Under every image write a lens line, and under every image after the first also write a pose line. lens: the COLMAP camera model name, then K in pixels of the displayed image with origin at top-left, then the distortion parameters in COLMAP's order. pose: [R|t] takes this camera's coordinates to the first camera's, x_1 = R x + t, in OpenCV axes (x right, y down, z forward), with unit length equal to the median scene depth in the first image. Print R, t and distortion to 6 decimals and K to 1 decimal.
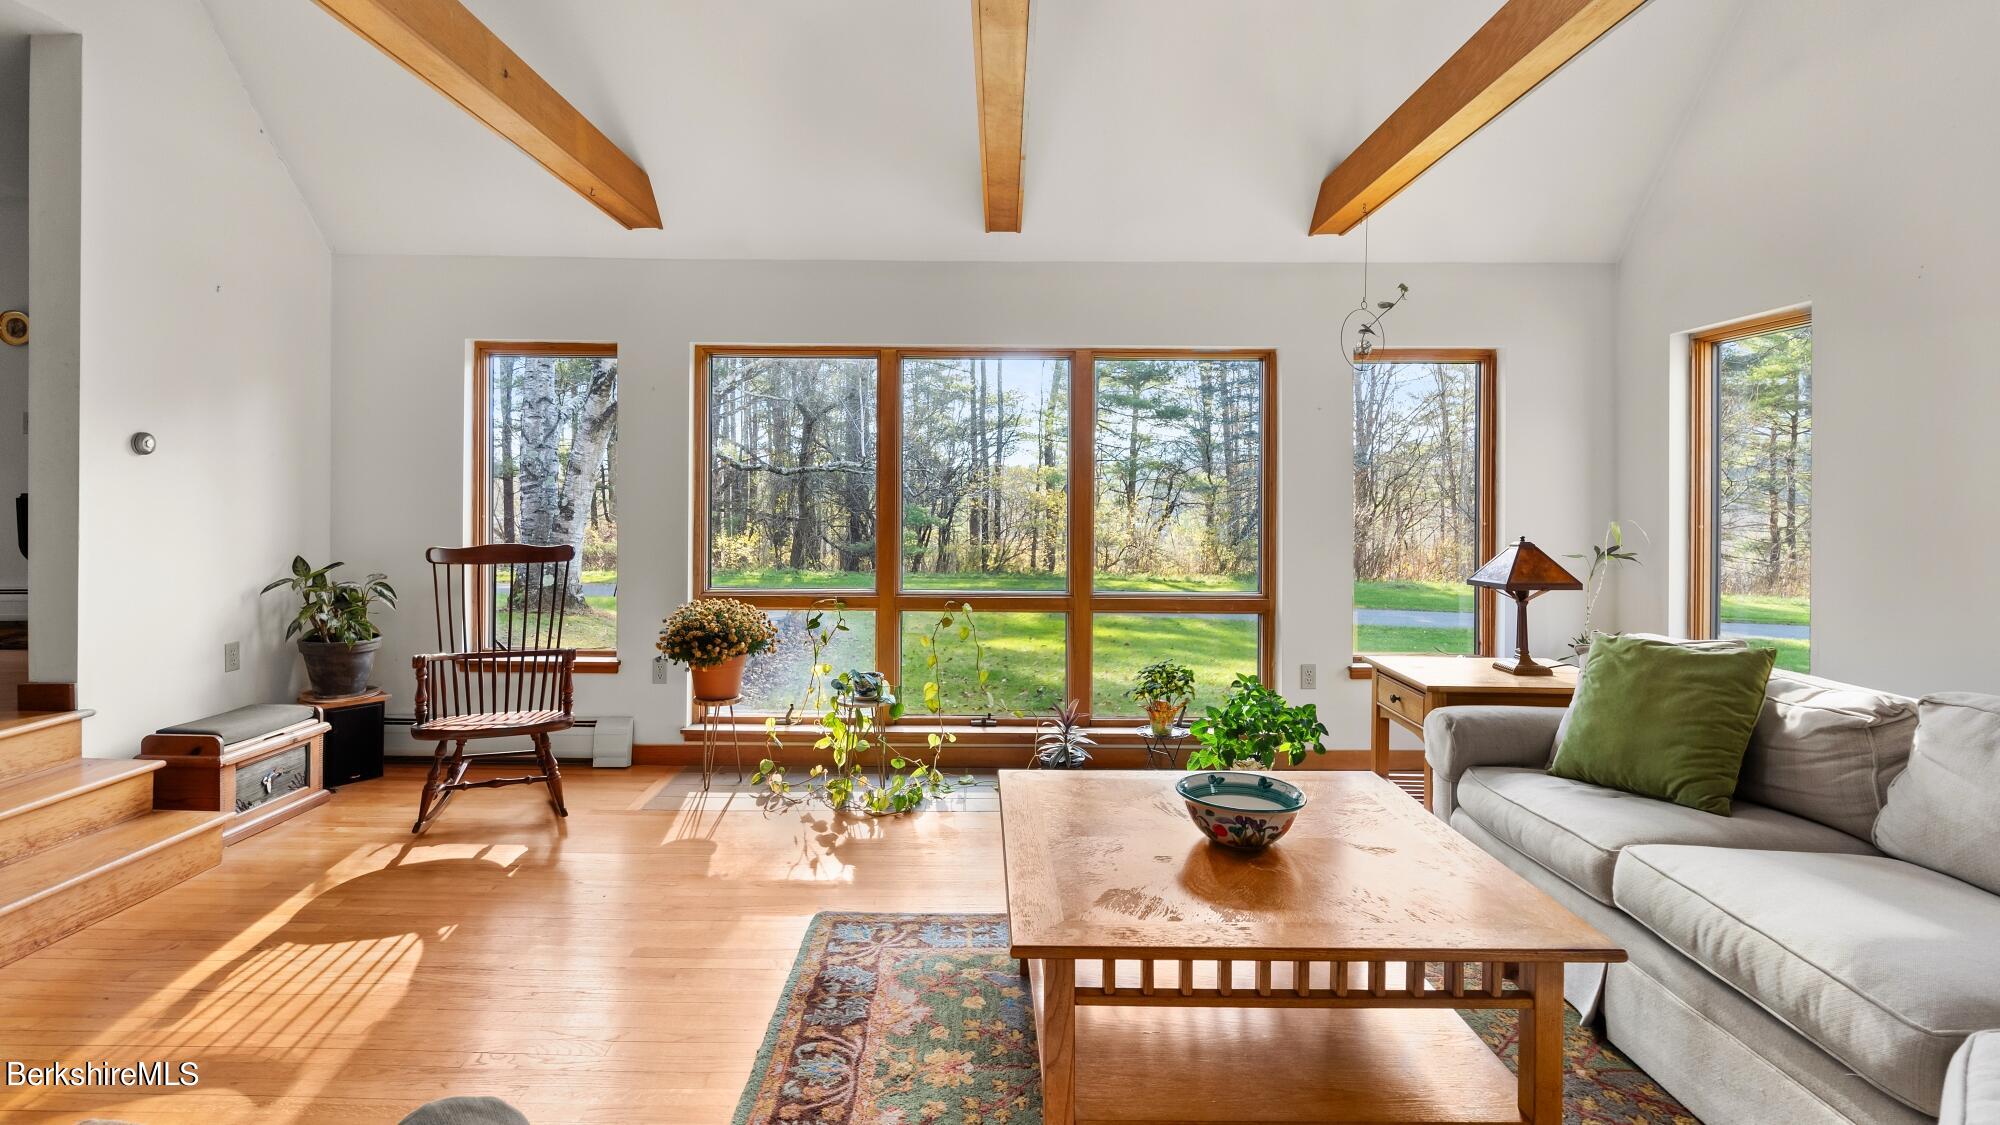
lens RADIAL K [[958.3, 0, 987.9], [0, 958.3, 499.6], [0, 0, 1]] dist [-0.009747, -0.000302]
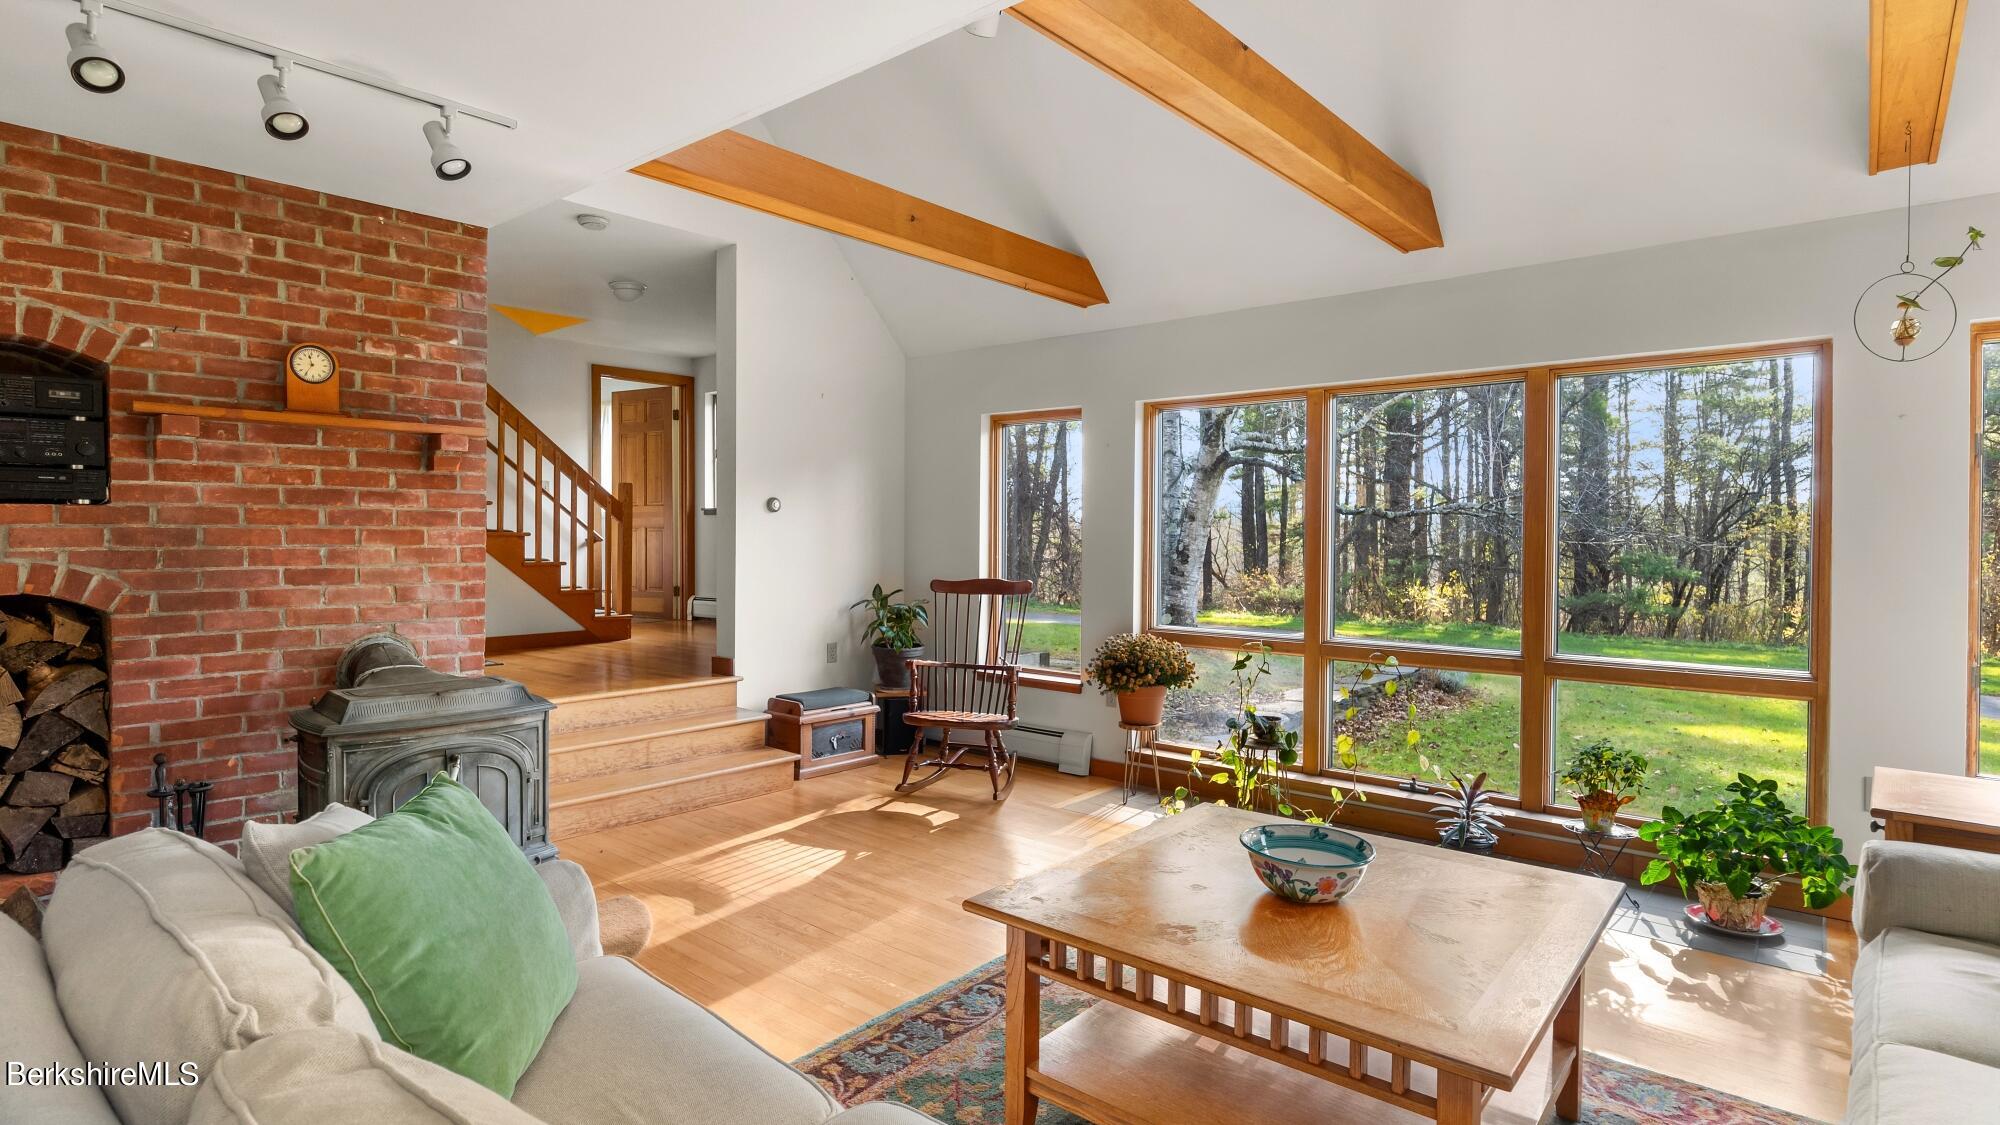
lens RADIAL K [[1013.0, 0, 1005.5], [0, 1013.0, 547.3], [0, 0, 1]] dist [-0.002116, 0.000126]
pose [[0.759610, 0.005019, -0.650359, 0.404498], [-0.004021, 0.999987, 0.003021, 0.001506], [0.650366, 0.000320, 0.759621, 0.014576]]
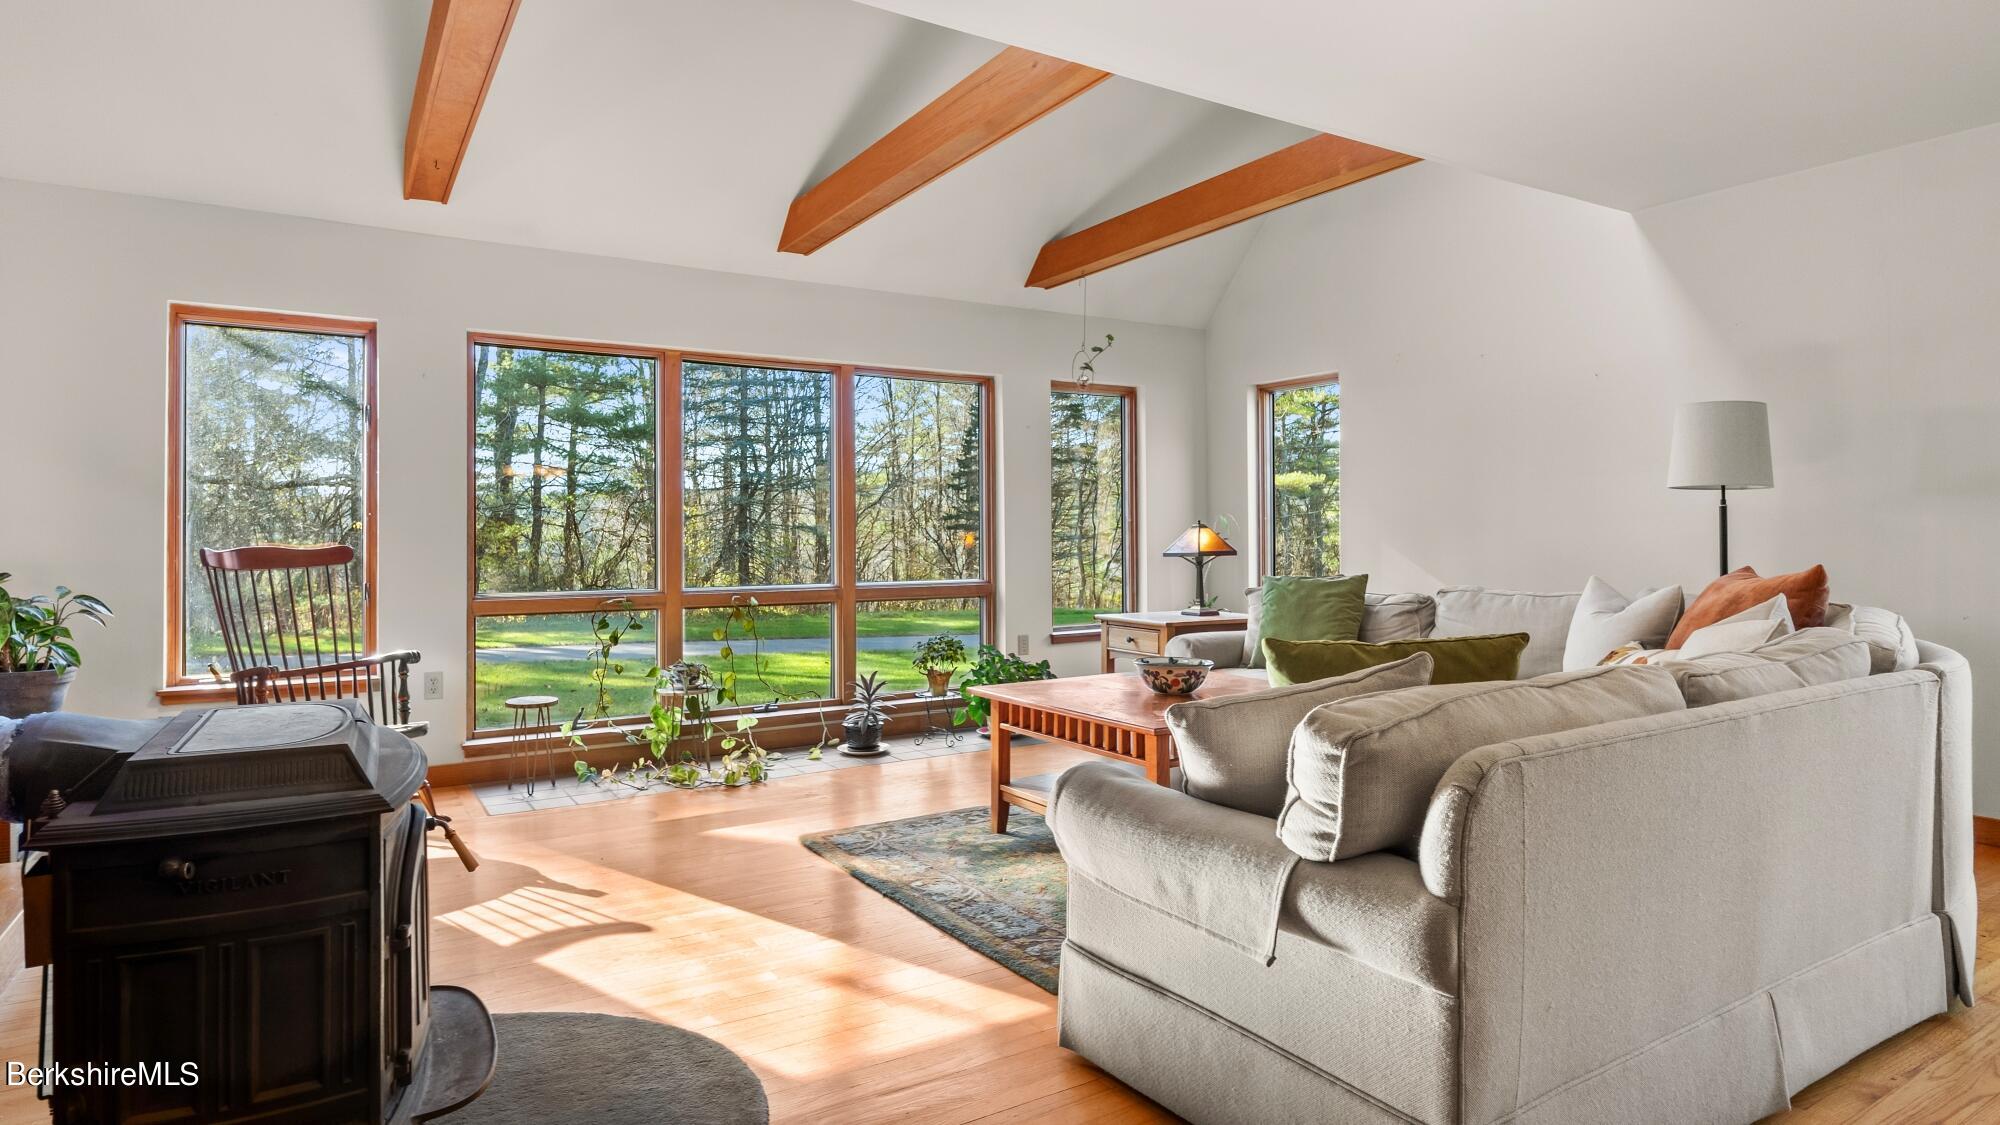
lens RADIAL K [[1098.3, 0, 1015.4], [0, 1098.3, 524.3], [0, 0, 1]] dist [-0.027065, 0.000205]
pose [[0.839556, -0.007033, 0.543228, -0.536338], [0.014825, 0.999840, -0.009967, 0.054174], [-0.543071, 0.016421, 0.839526, -0.215731]]
